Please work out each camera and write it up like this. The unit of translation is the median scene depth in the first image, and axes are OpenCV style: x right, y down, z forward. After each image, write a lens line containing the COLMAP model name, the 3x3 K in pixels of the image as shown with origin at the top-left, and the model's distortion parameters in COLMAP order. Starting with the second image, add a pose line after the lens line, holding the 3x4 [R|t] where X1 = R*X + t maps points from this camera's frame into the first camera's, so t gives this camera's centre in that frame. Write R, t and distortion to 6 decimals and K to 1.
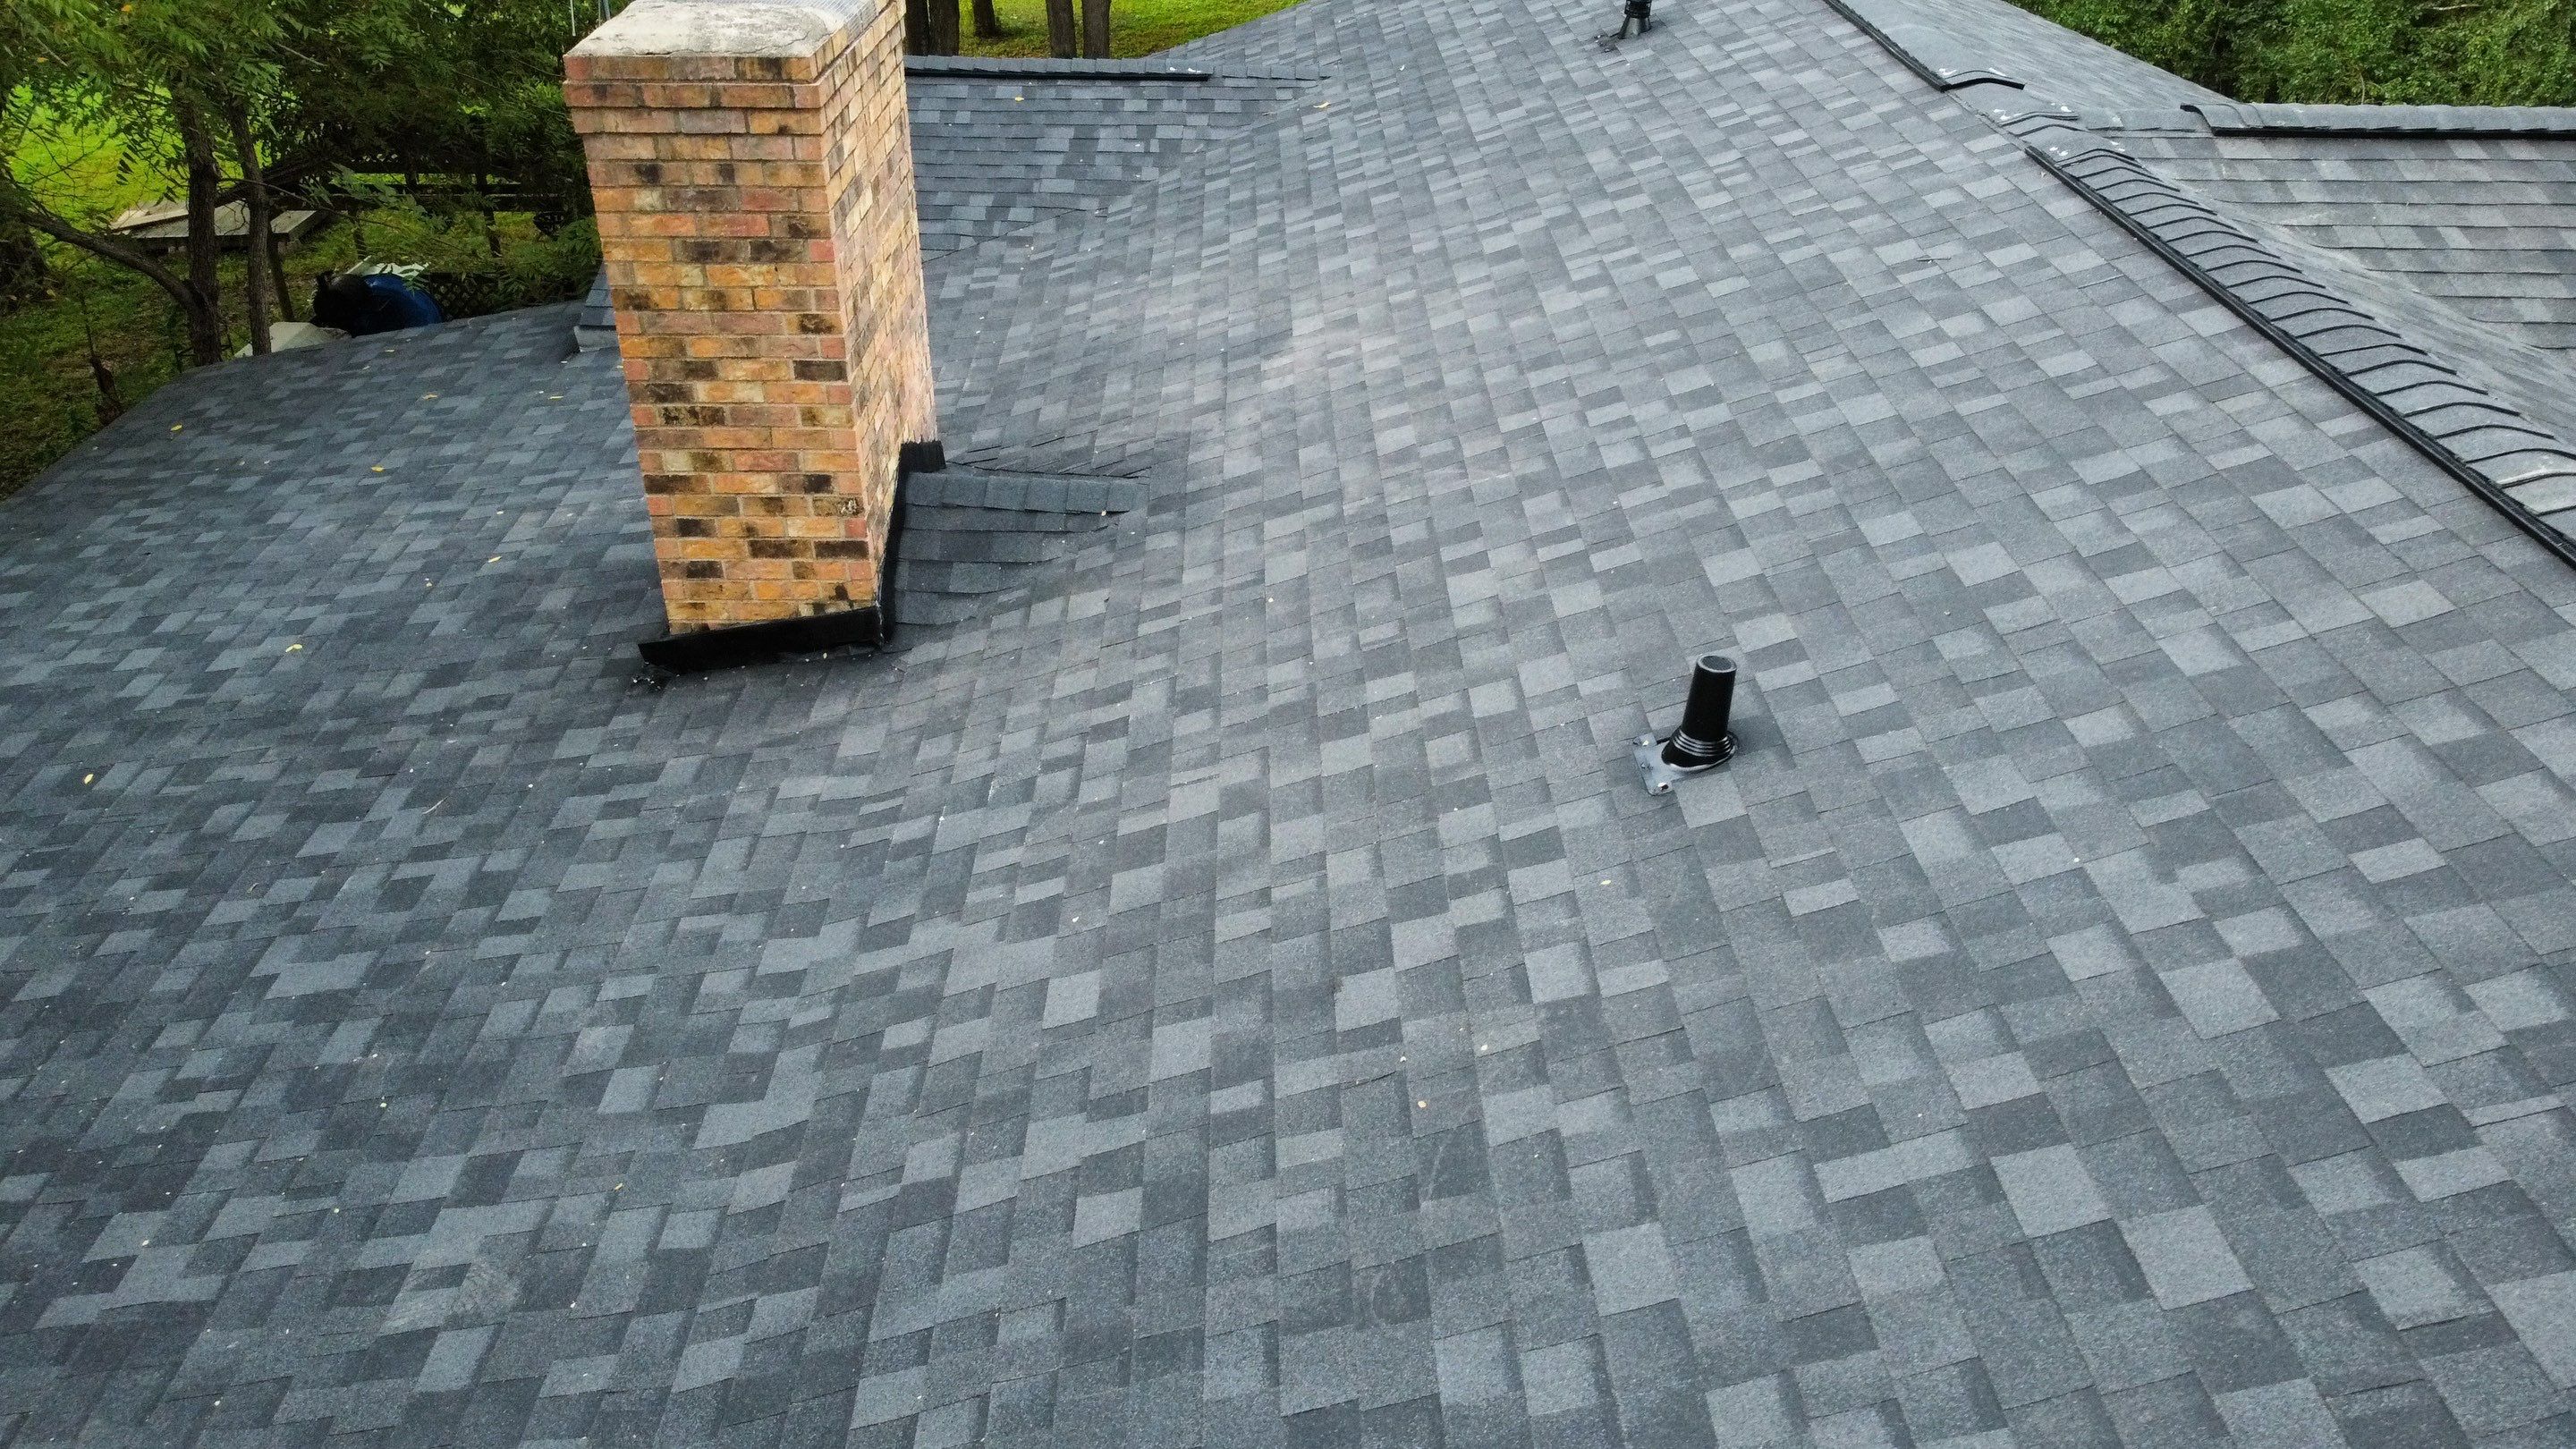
lens RADIAL K [[1953.2, 0, 1298.8], [0, 1953.2, 730.7], [0, 0, 1]] dist [0.002793, -0.007351]
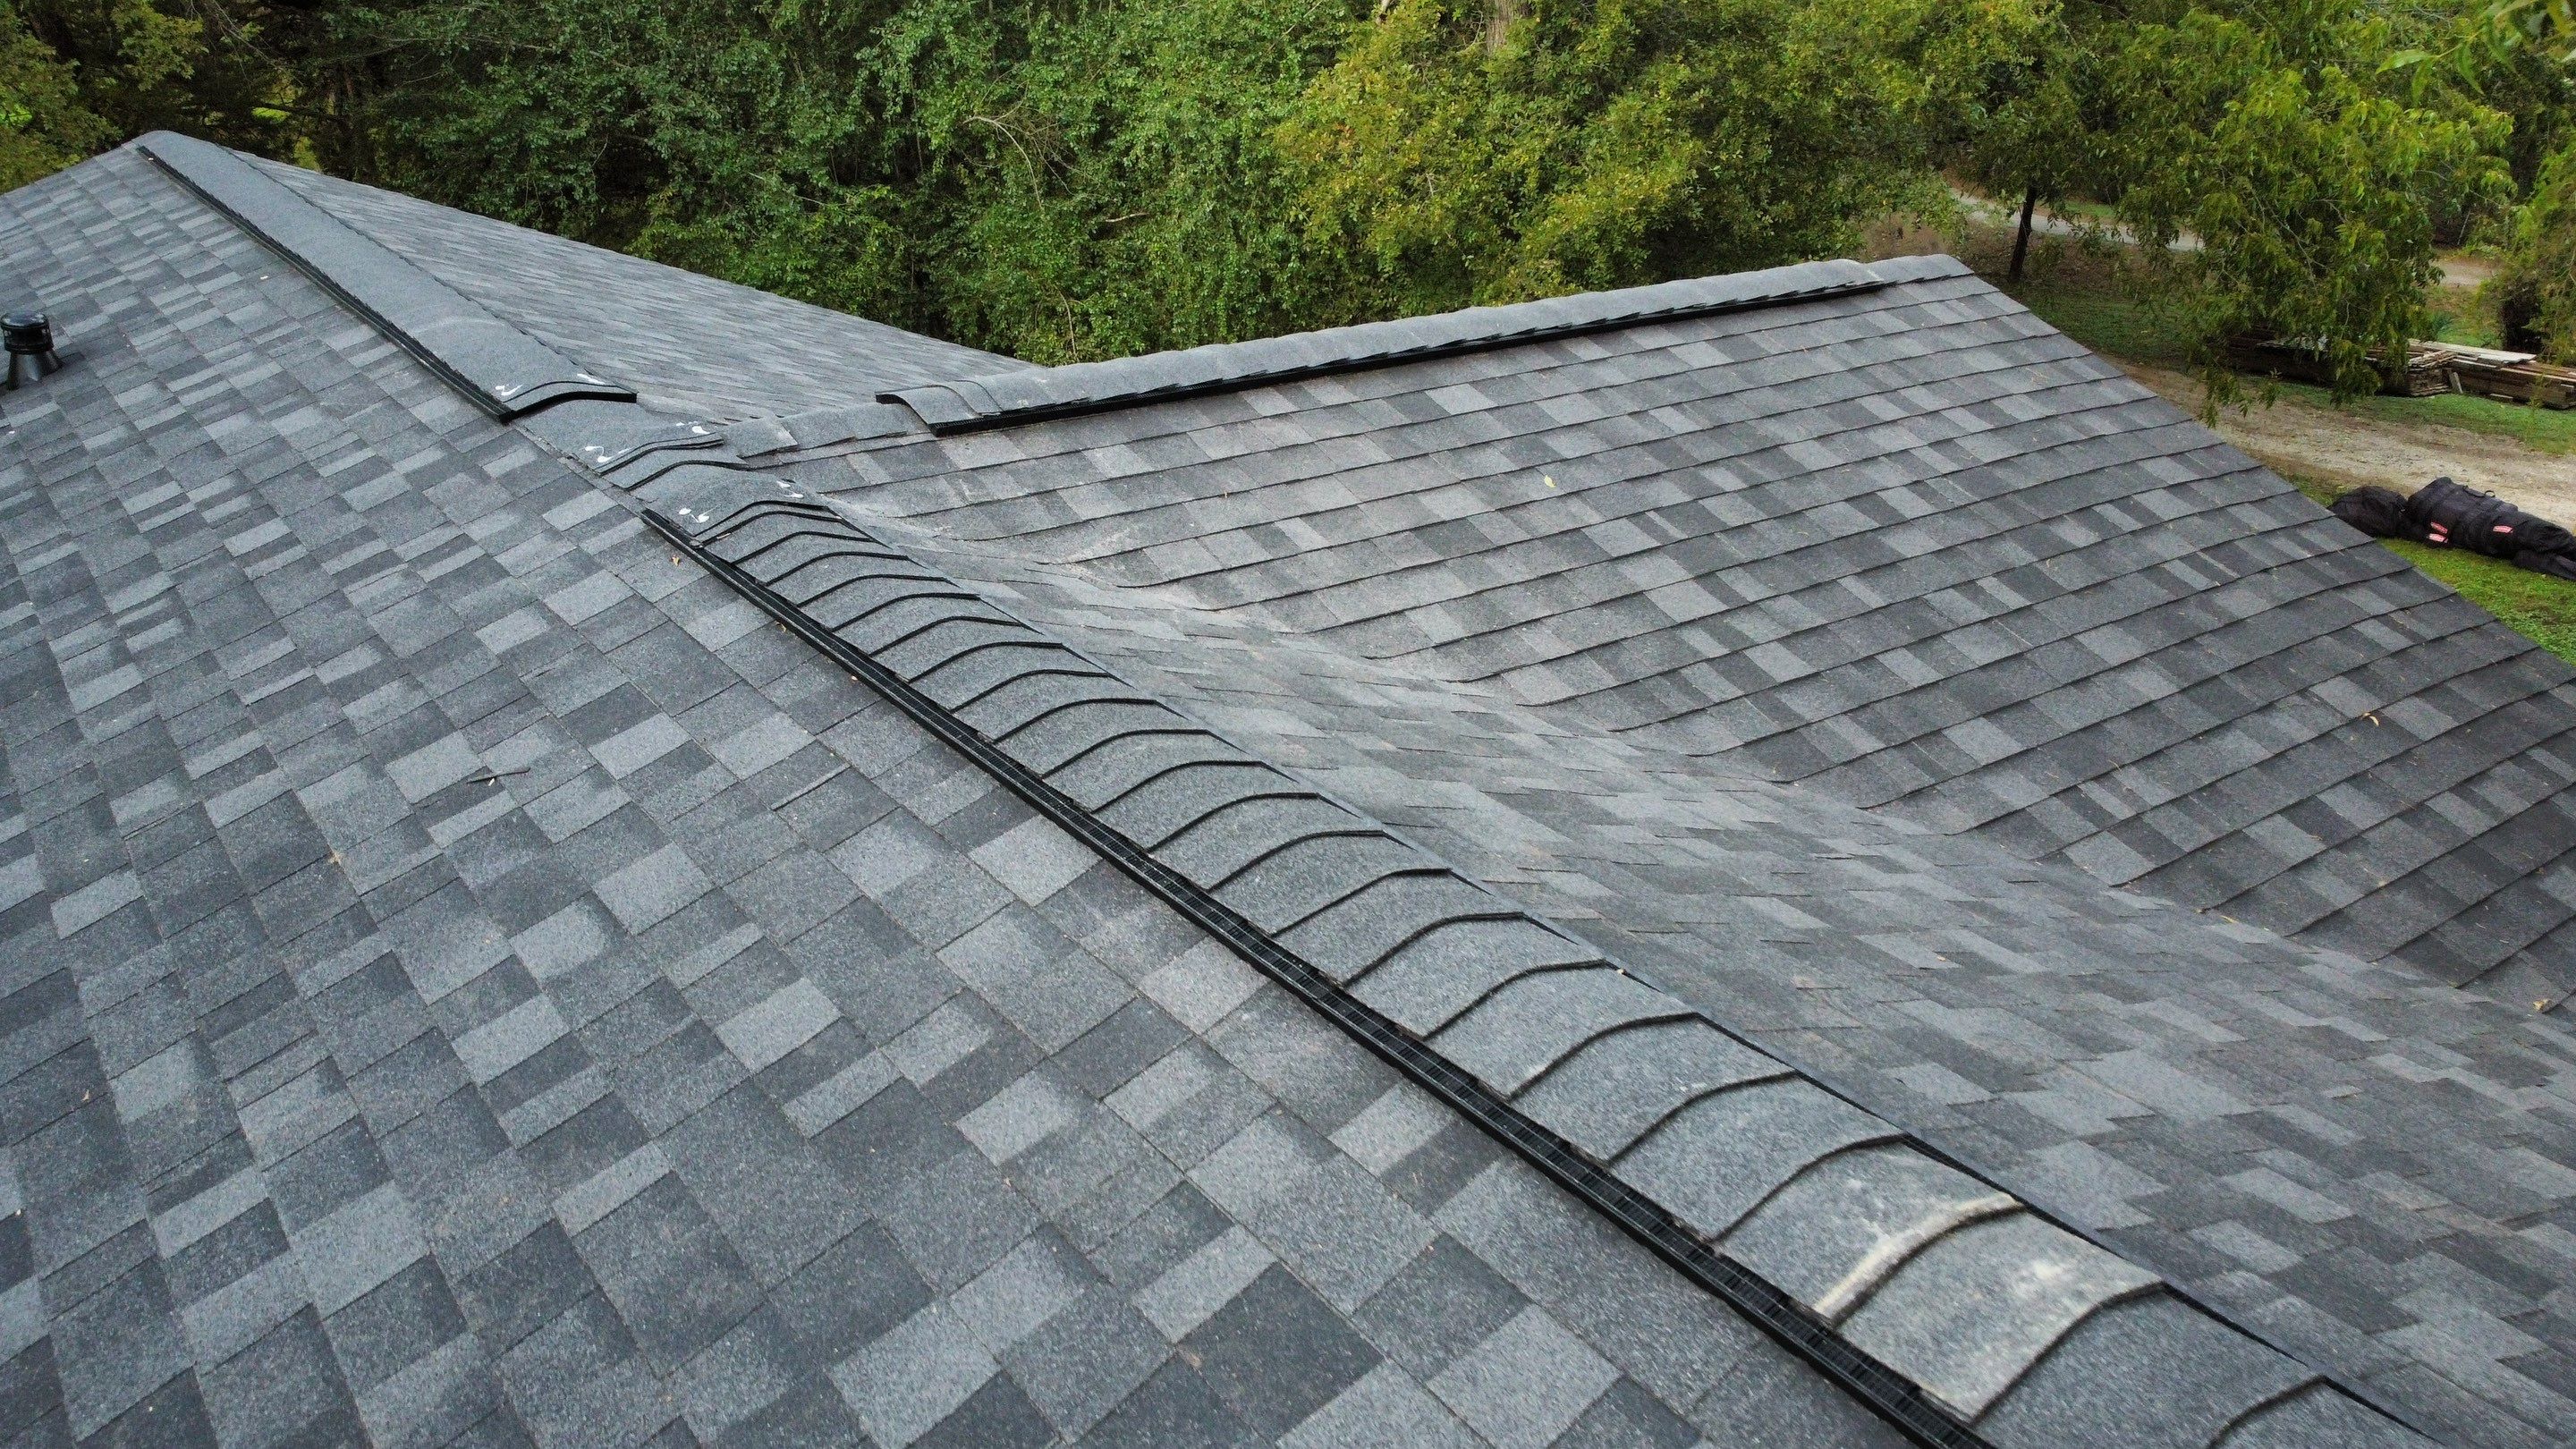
lens RADIAL K [[1953.2, 0, 1282.3], [0, 1953.2, 736.3], [0, 0, 1]] dist [0.002793, -0.007351]
pose [[0.821864, -0.230139, 0.521128, 0.239195], [0.290119, 0.956343, -0.035204, -0.180823], [-0.490276, 0.180122, 0.852752, 0.483851]]
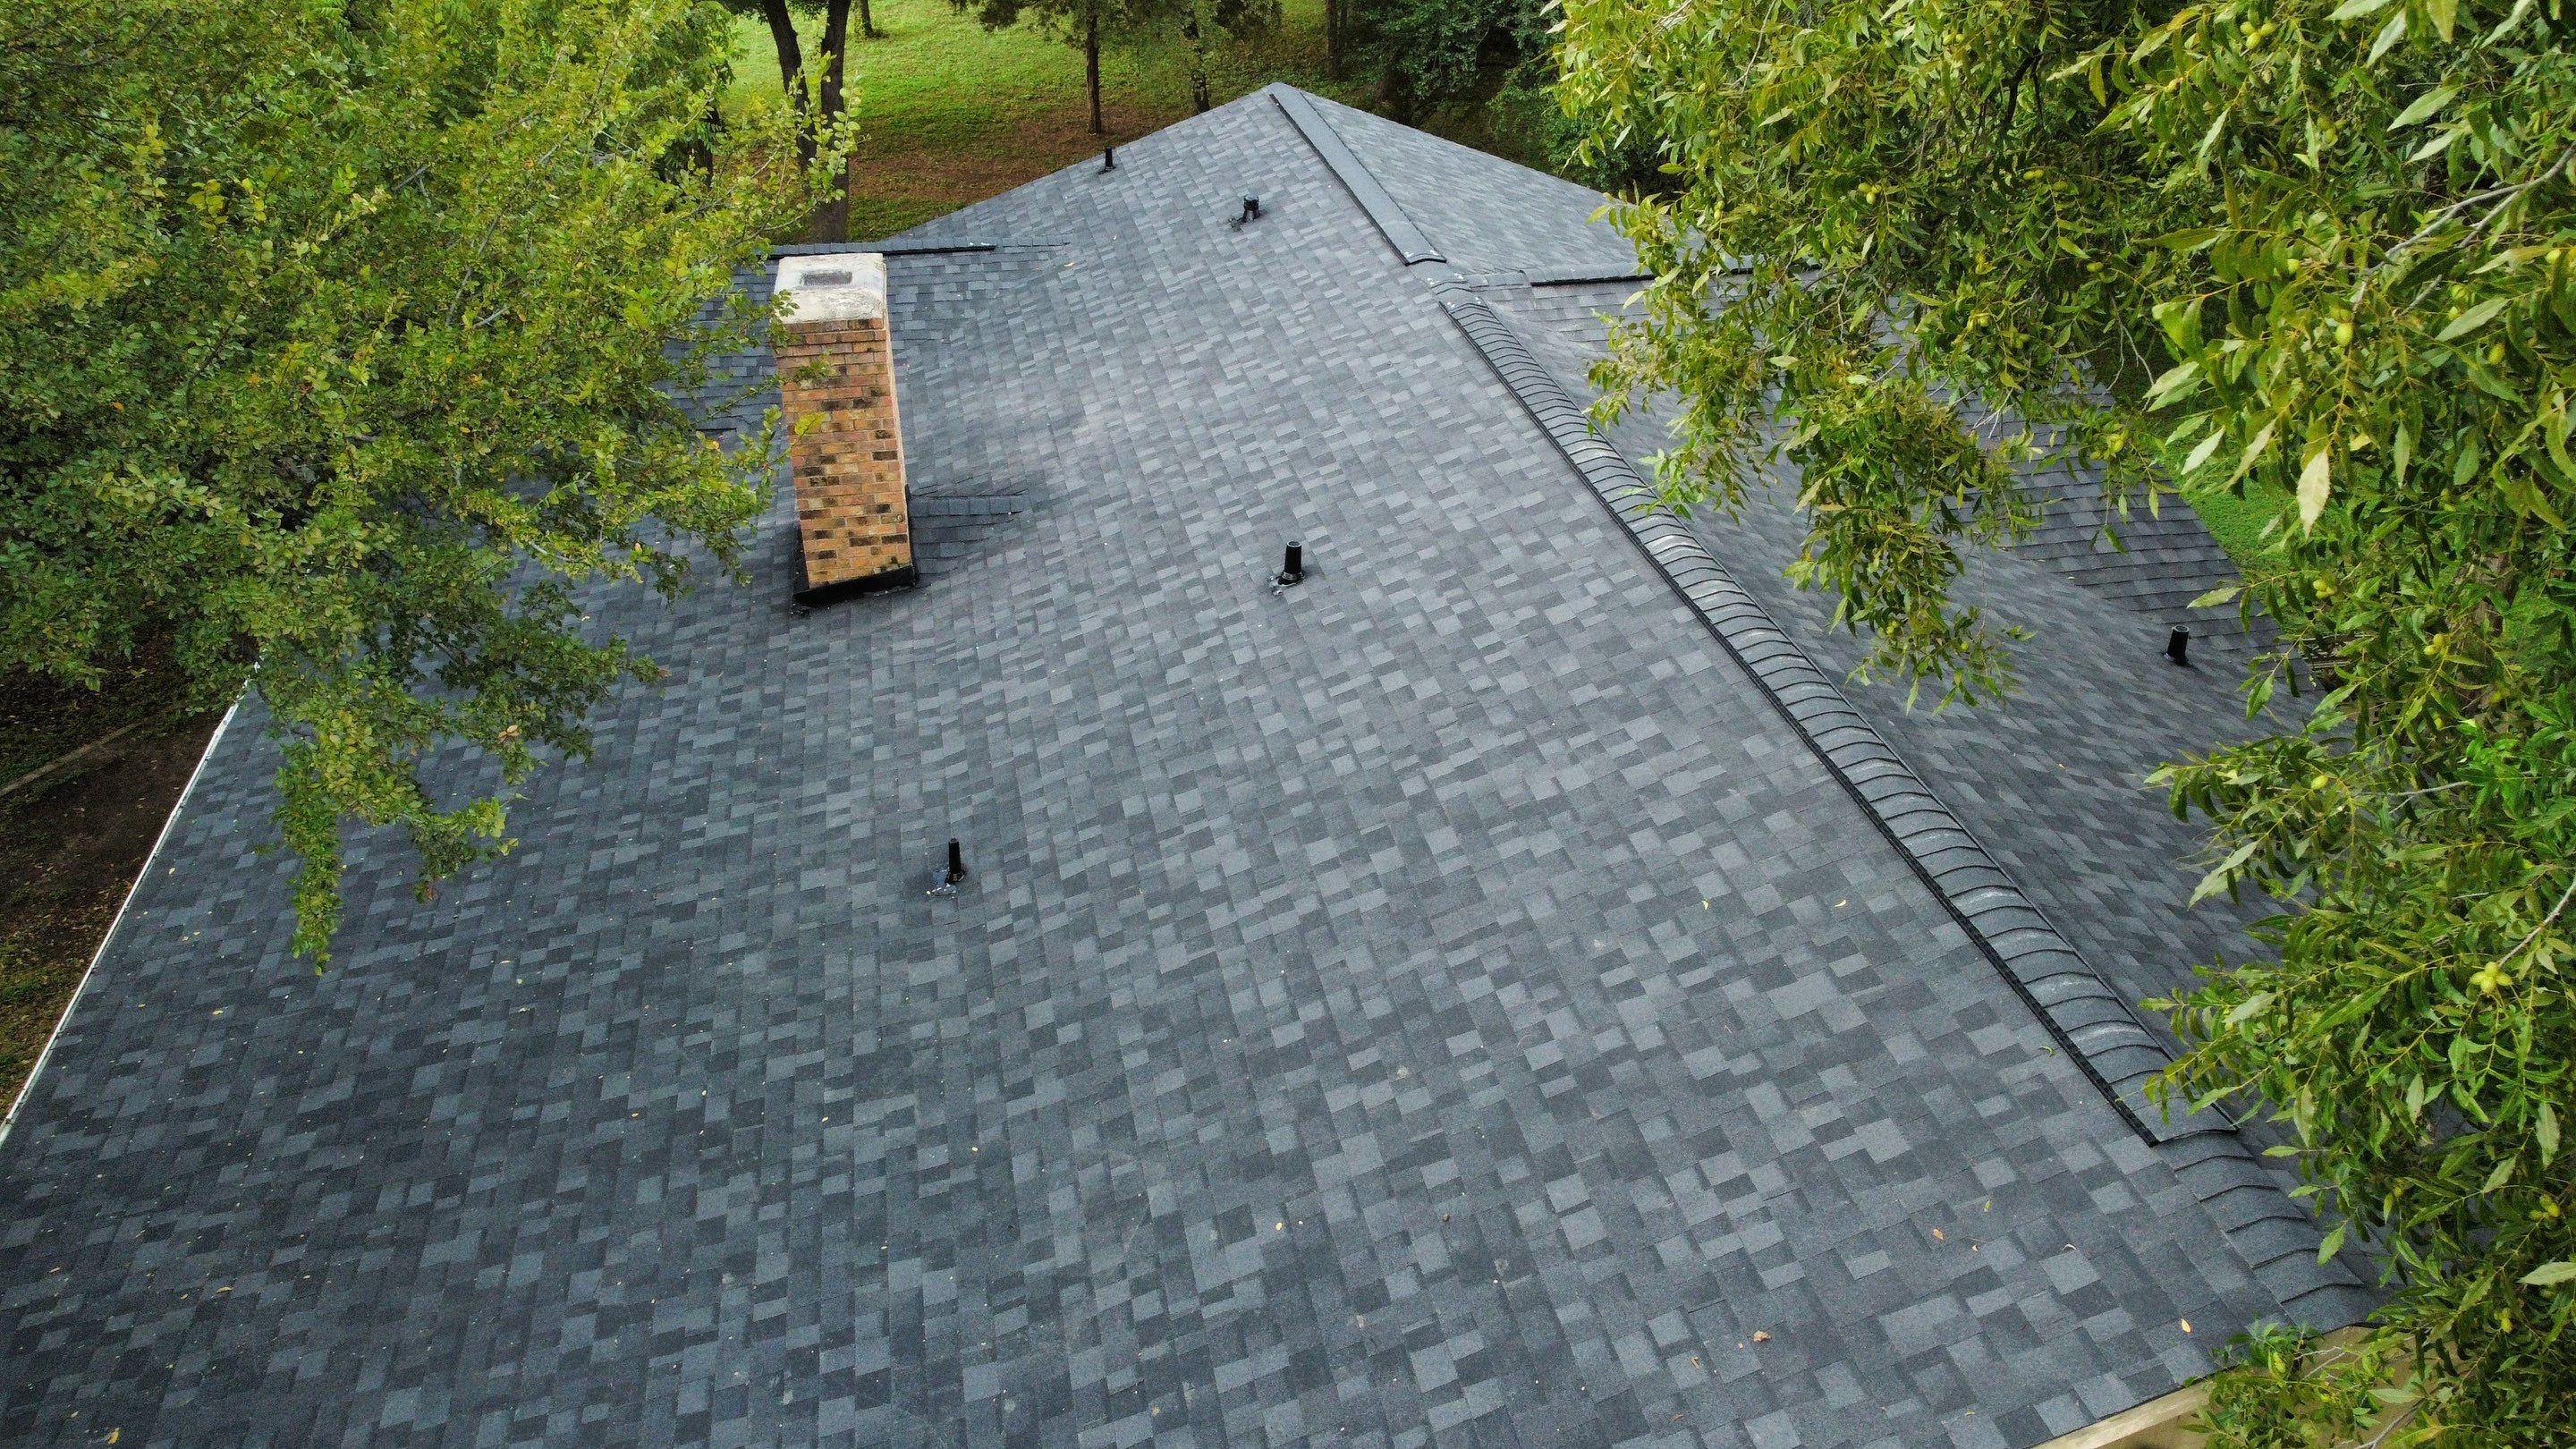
lens RADIAL K [[1953.2, 0, 1297.9], [0, 1953.2, 736.6], [0, 0, 1]] dist [0.002793, -0.007351]
pose [[0.984254, -0.097522, 0.147420, -0.139748], [0.097528, 0.995207, 0.007207, 0.146912], [-0.147416, 0.007284, 0.989048, -1.148771]]
